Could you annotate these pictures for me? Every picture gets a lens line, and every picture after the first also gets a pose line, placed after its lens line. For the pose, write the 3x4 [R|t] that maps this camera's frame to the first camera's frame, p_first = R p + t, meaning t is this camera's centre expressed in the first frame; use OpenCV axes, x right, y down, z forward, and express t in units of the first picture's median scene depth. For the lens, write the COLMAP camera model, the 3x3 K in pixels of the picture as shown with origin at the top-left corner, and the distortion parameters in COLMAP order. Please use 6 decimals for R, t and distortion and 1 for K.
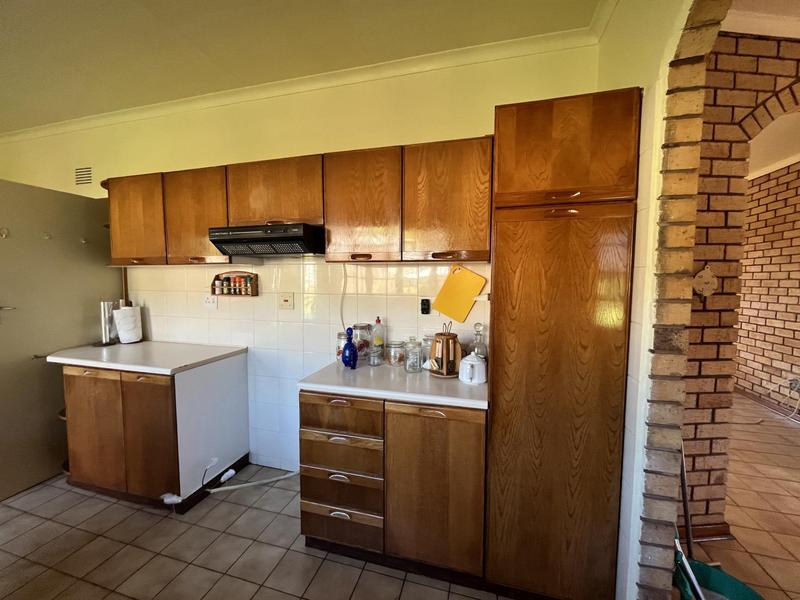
lens RADIAL K [[321.4, 0, 394.5], [0, 321.4, 300.9], [0, 0, 1]] dist [-0.001811, 0.000134]
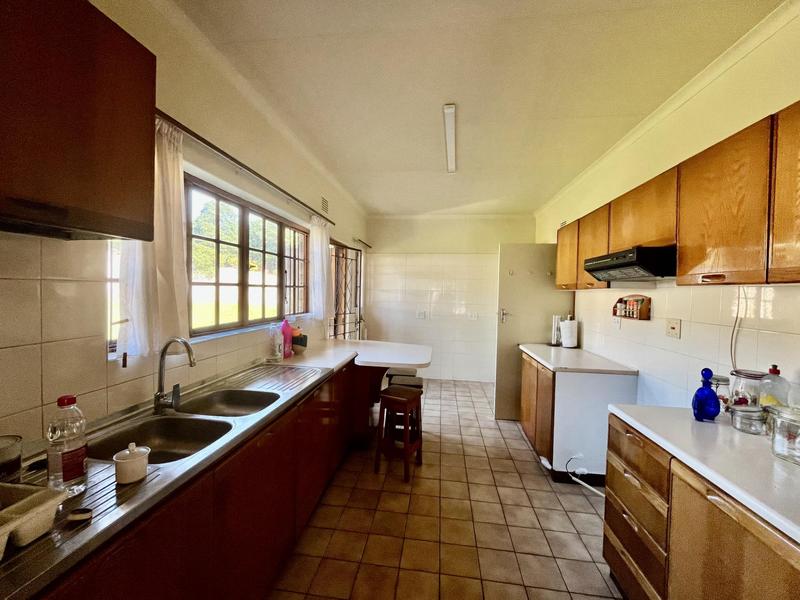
lens RADIAL K [[321.4, 0, 401.2], [0, 321.4, 300.8], [0, 0, 1]] dist [-0.001811, 0.000134]
pose [[0.147397, 0.025384, -0.988752, 0.454924], [-0.086220, 0.996195, 0.012722, -0.023259], [0.985312, 0.083375, 0.149025, 0.122382]]
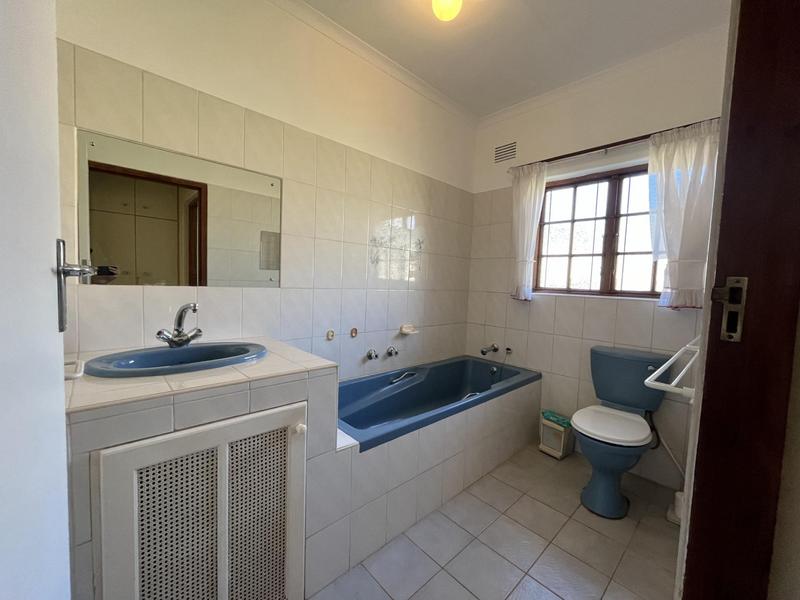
lens RADIAL K [[321.4, 0, 399.2], [0, 321.4, 301.4], [0, 0, 1]] dist [-0.001811, 0.000134]
pose [[-0.865233, -0.054660, 0.498382, -0.624148], [0.017006, 0.990268, 0.138132, -0.021069], [-0.501082, 0.127992, -0.855883, 1.096443]]
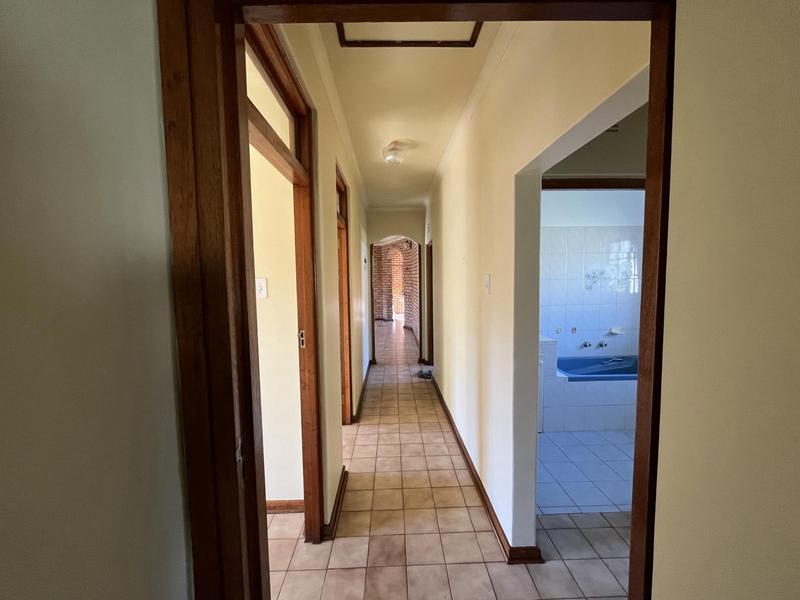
lens RADIAL K [[321.4, 0, 398.5], [0, 321.4, 300.3], [0, 0, 1]] dist [-0.001811, 0.000134]
pose [[-0.313492, -0.055832, 0.947948, -1.369556], [0.107293, 0.989795, 0.093779, -0.218240], [-0.943510, 0.131108, -0.304302, 1.745132]]
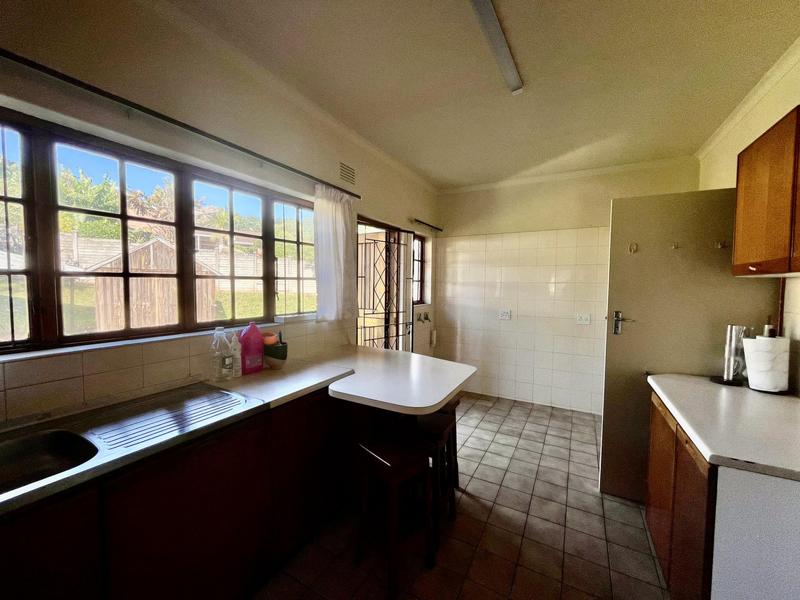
lens RADIAL K [[321.4, 0, 401.0], [0, 321.4, 300.4], [0, 0, 1]] dist [-0.001811, 0.000134]
pose [[-0.231012, 0.040060, -0.972126, -0.015059], [-0.076240, 0.995334, 0.059134, -0.044745], [0.969959, 0.087775, -0.226880, 0.478690]]
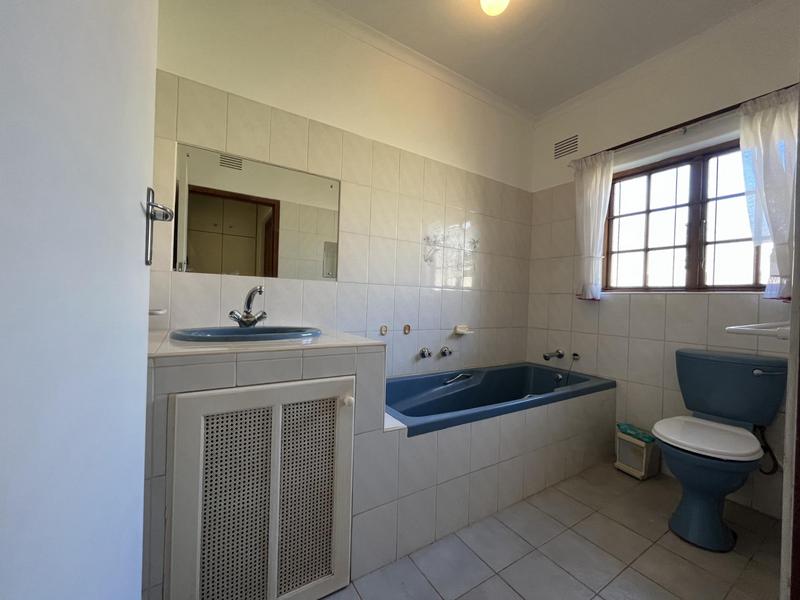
lens RADIAL K [[321.4, 0, 399.7], [0, 321.4, 301.6], [0, 0, 1]] dist [-0.001811, 0.000134]
pose [[-0.757878, -0.018319, 0.652139, -0.648511], [0.036022, 0.996906, 0.069866, 0.054691], [-0.651401, 0.076442, -0.754873, 1.092843]]
